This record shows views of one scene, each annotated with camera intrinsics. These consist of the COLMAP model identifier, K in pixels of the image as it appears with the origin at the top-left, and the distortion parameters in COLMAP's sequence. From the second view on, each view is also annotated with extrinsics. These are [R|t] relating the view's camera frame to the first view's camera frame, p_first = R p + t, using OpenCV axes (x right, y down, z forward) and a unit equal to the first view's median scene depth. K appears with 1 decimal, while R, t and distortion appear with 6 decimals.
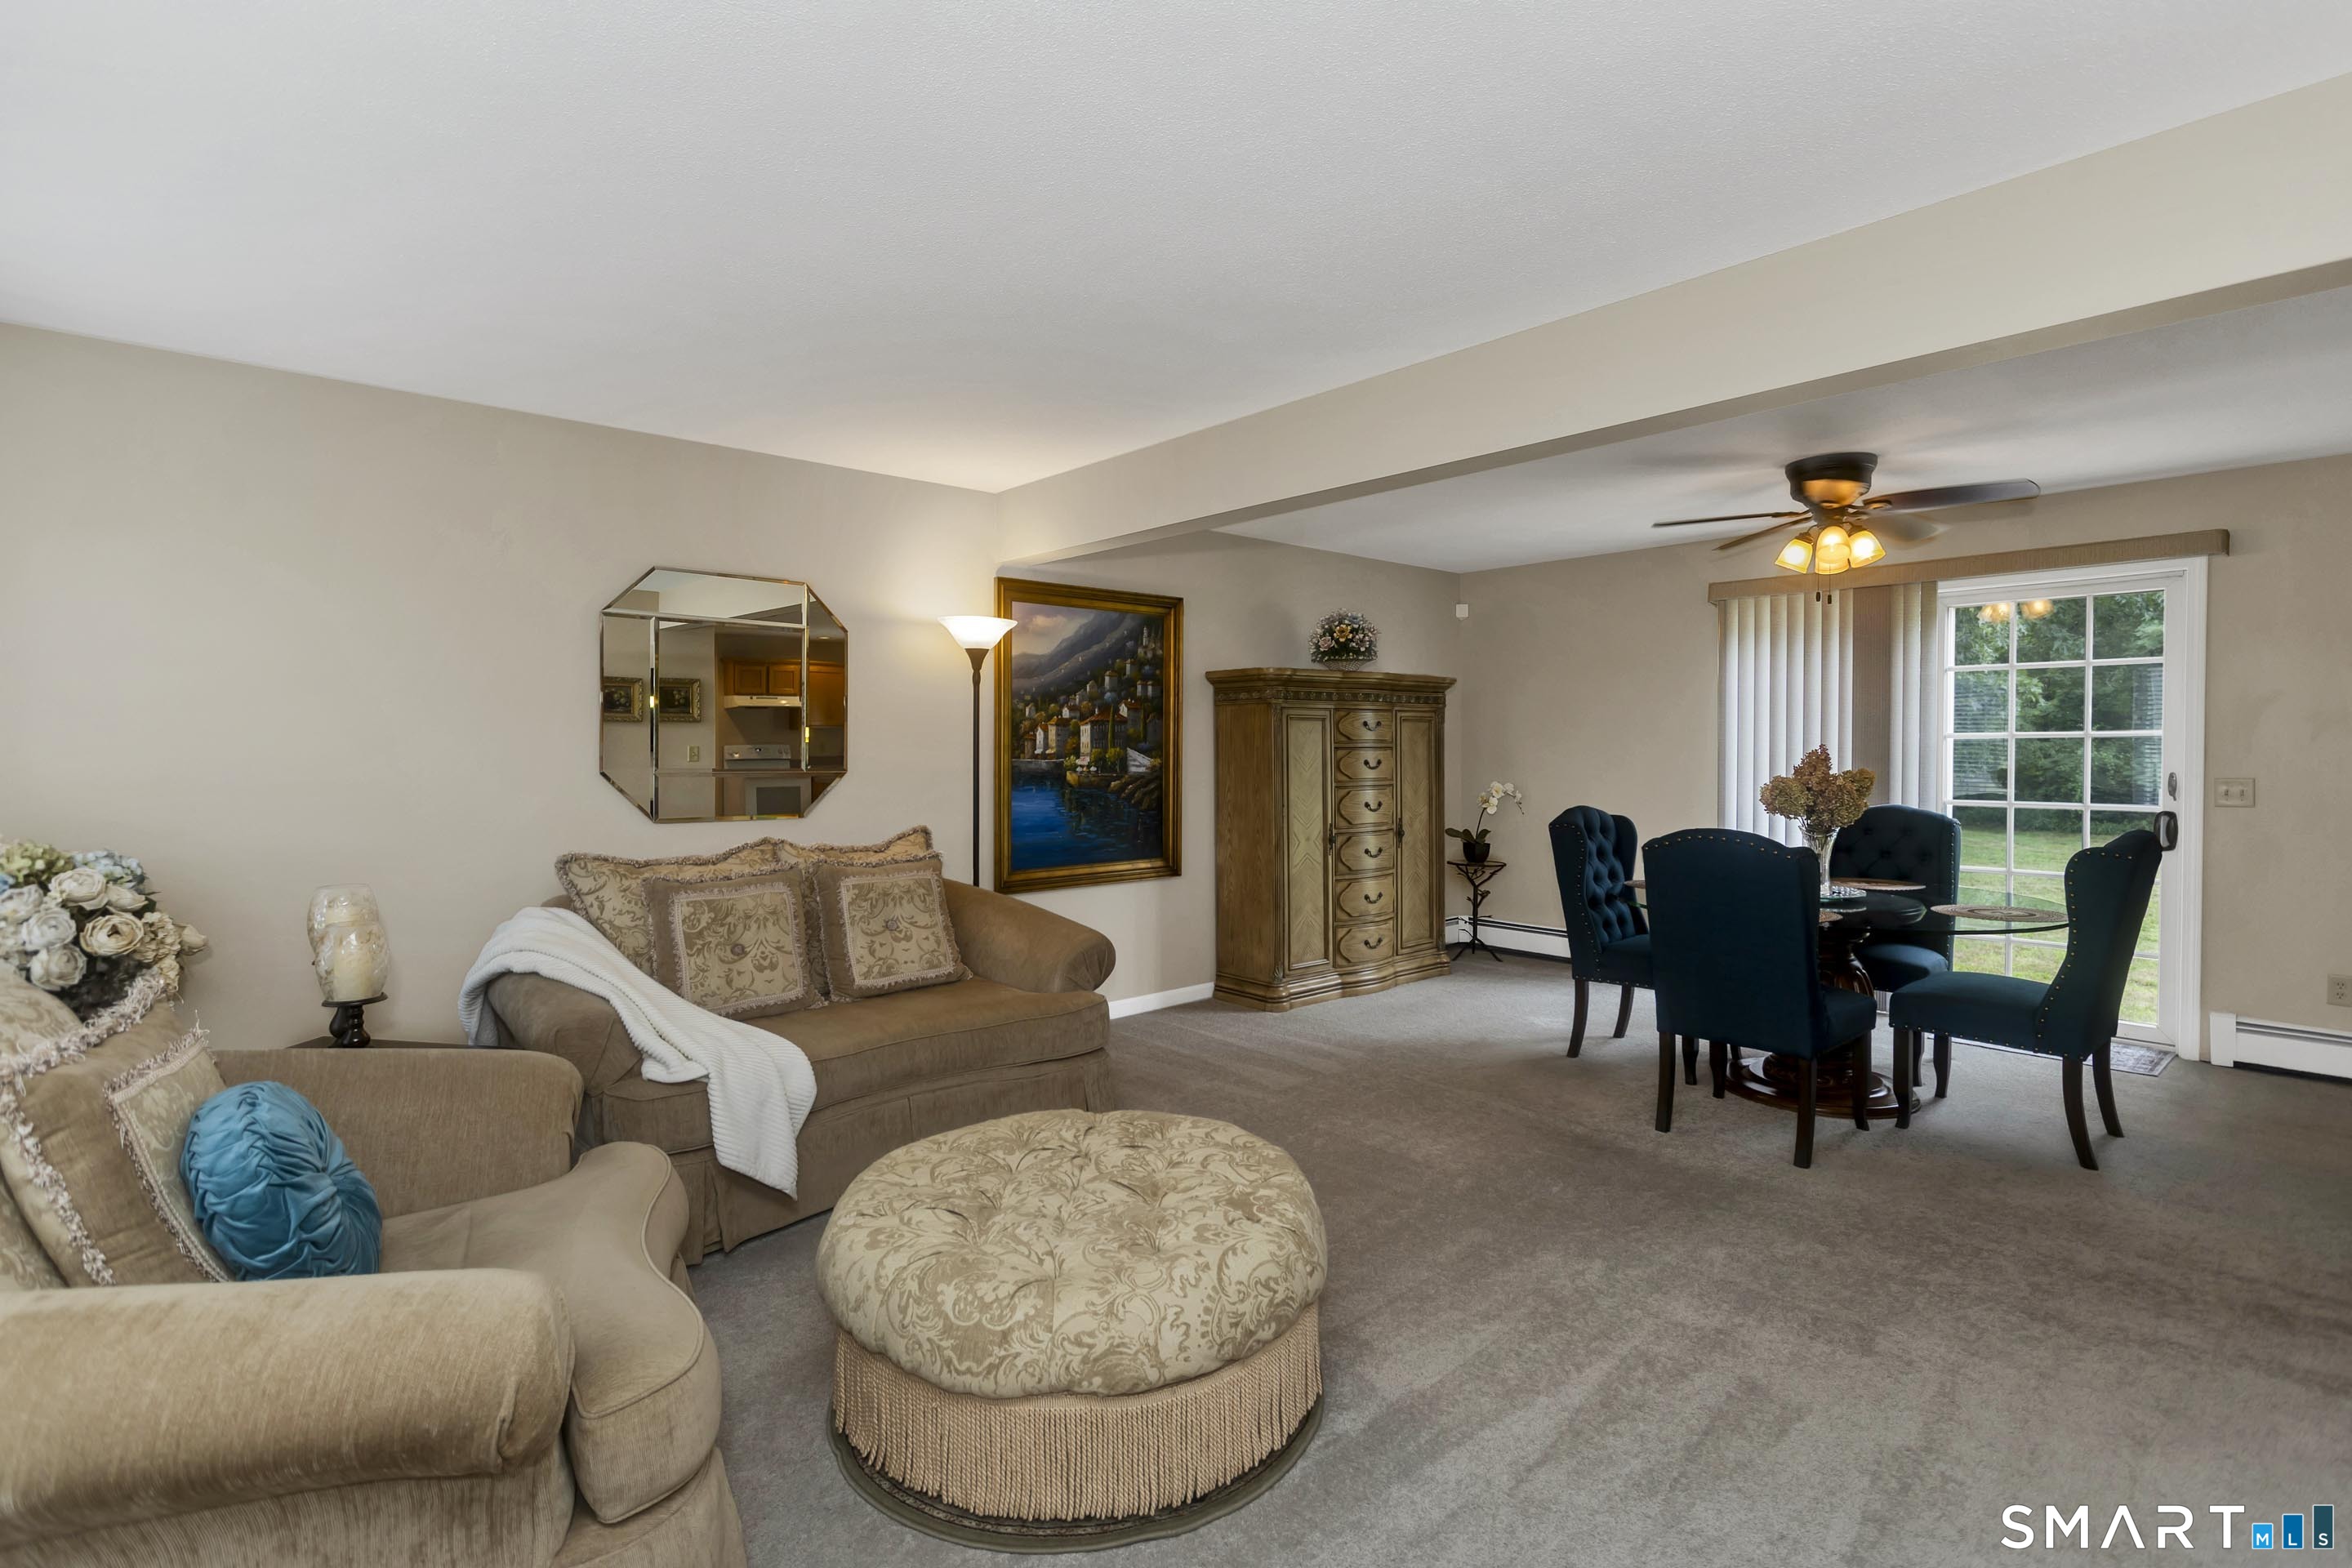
lens RADIAL K [[1112.5, 0, 1181.2], [0, 1112.5, 776.6], [0, 0, 1]] dist [0.000039, 0.000196]
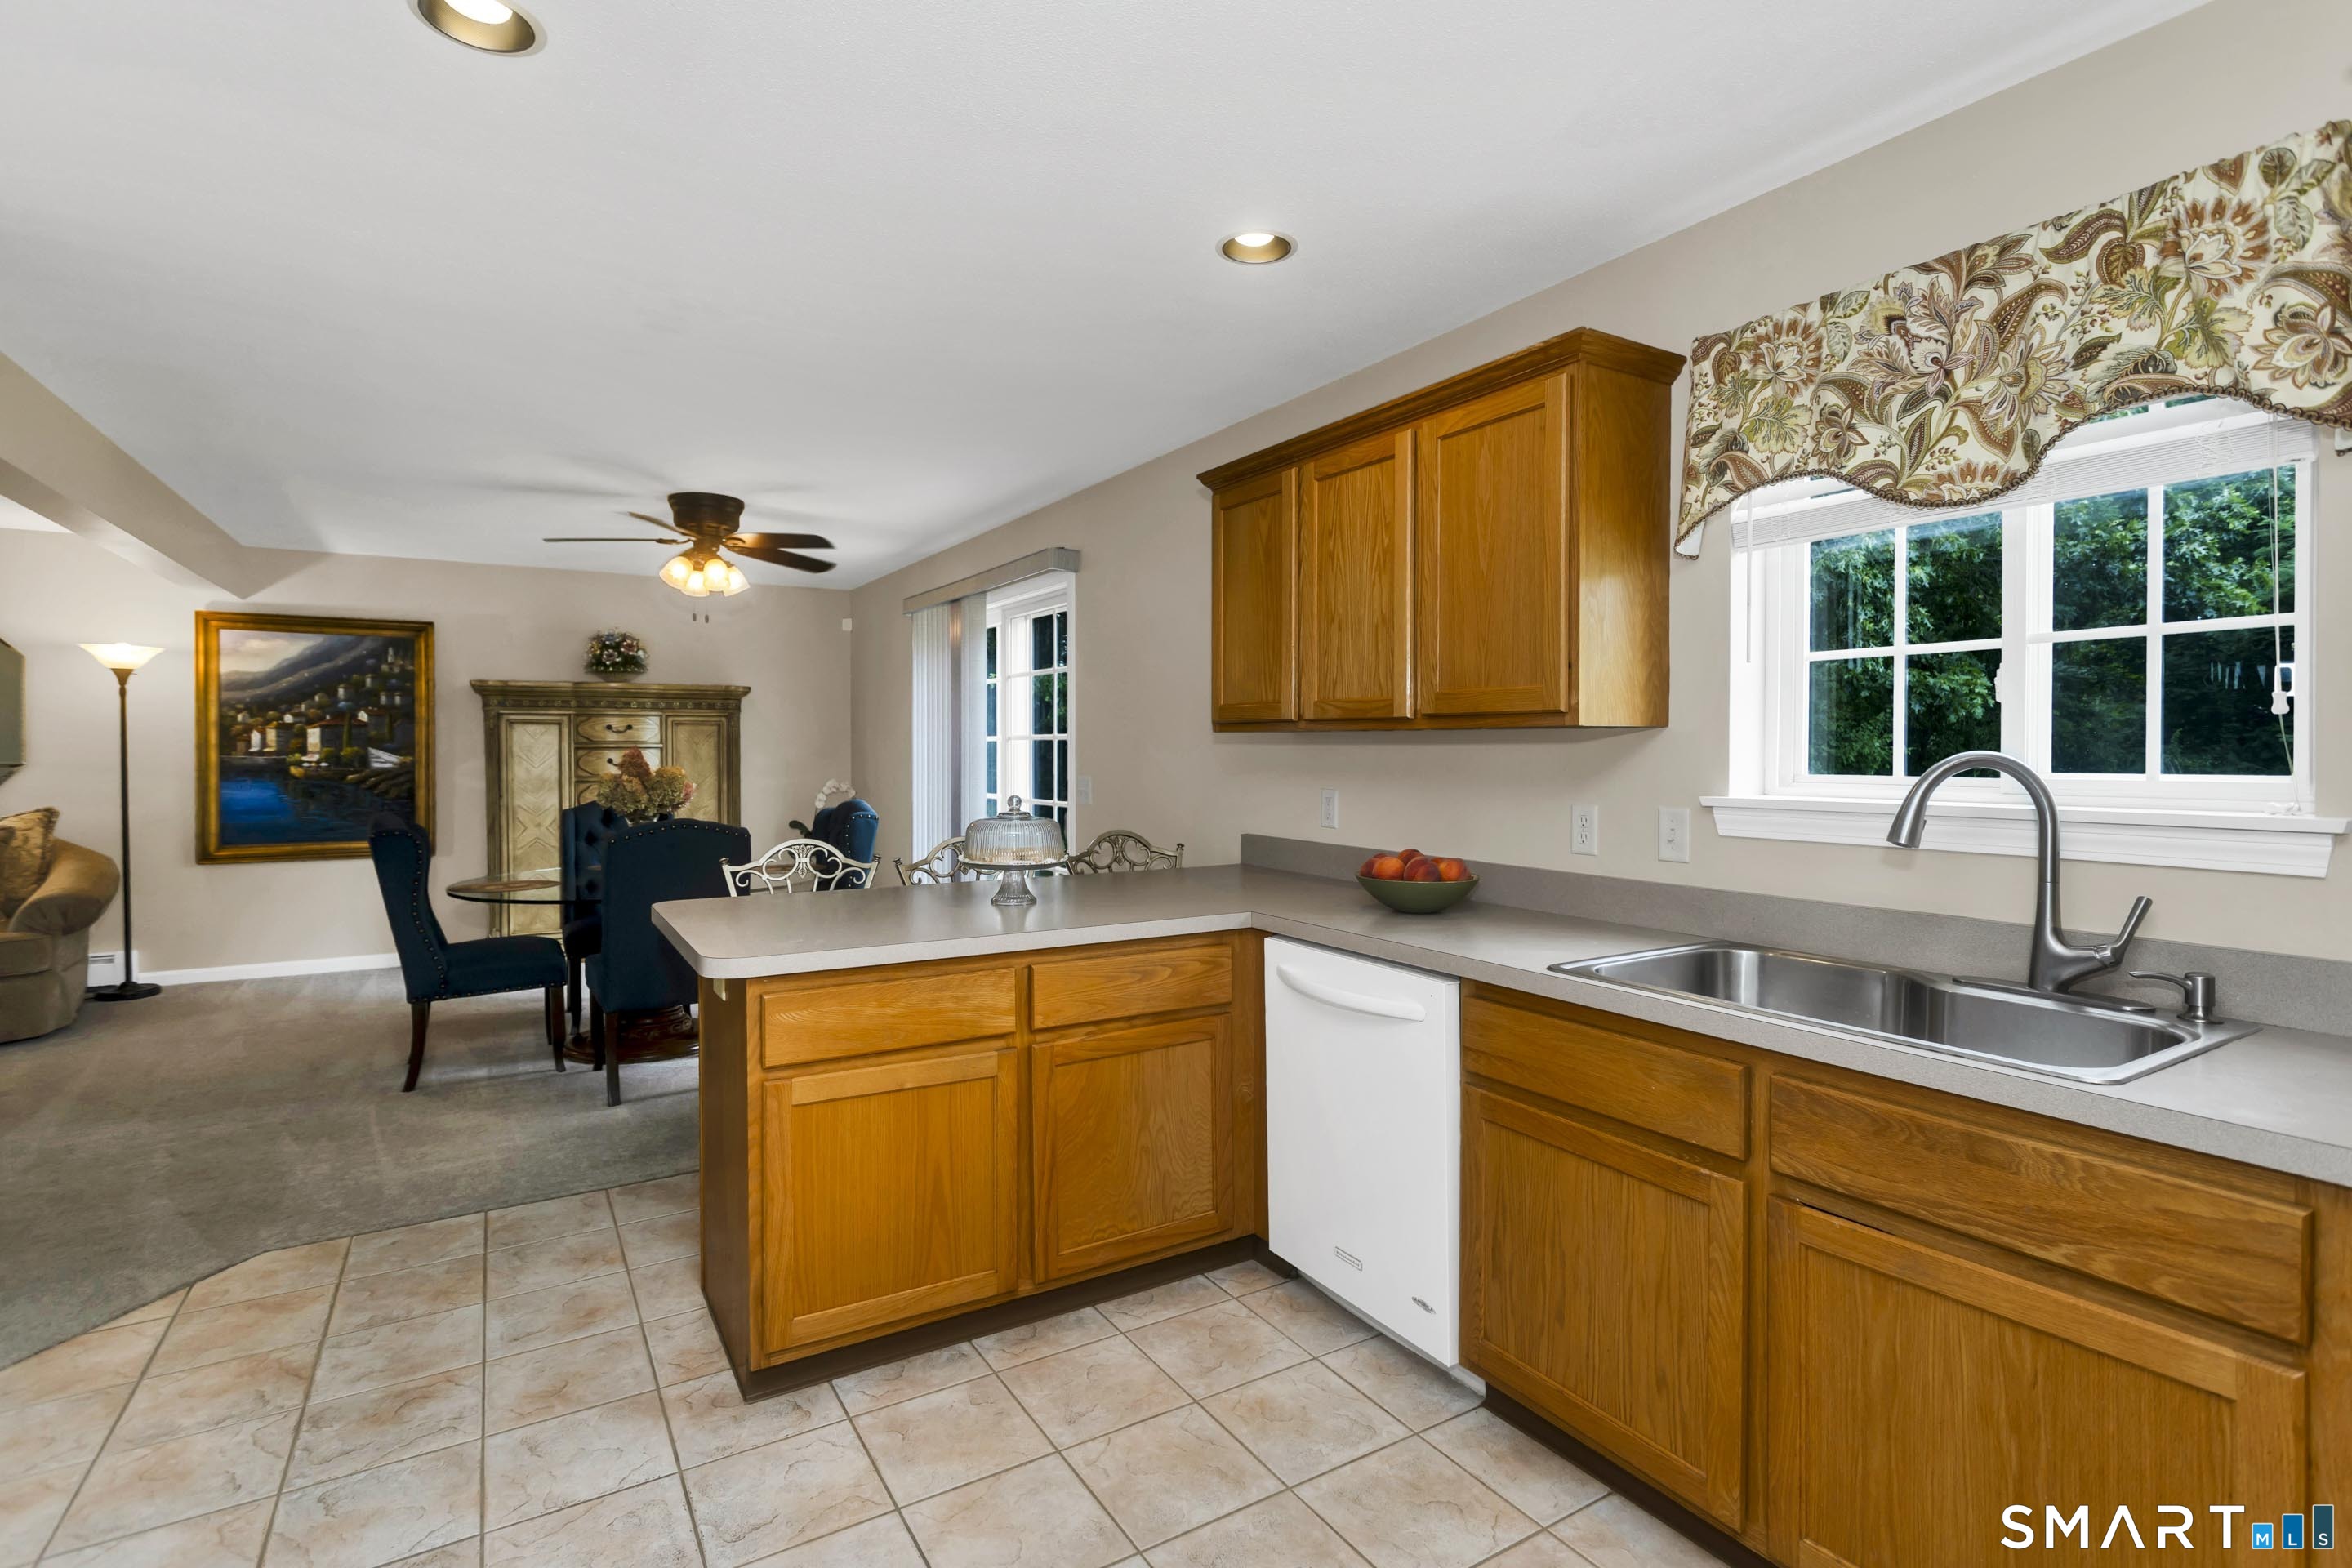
lens RADIAL K [[1112.5, 0, 1172.4], [0, 1112.5, 773.7], [0, 0, 1]] dist [0.000039, 0.000196]
pose [[0.985407, 0.008782, -0.169987, 1.033309], [-0.009078, 0.999958, -0.000967, -0.003854], [0.169972, 0.002496, 0.985446, -0.045123]]
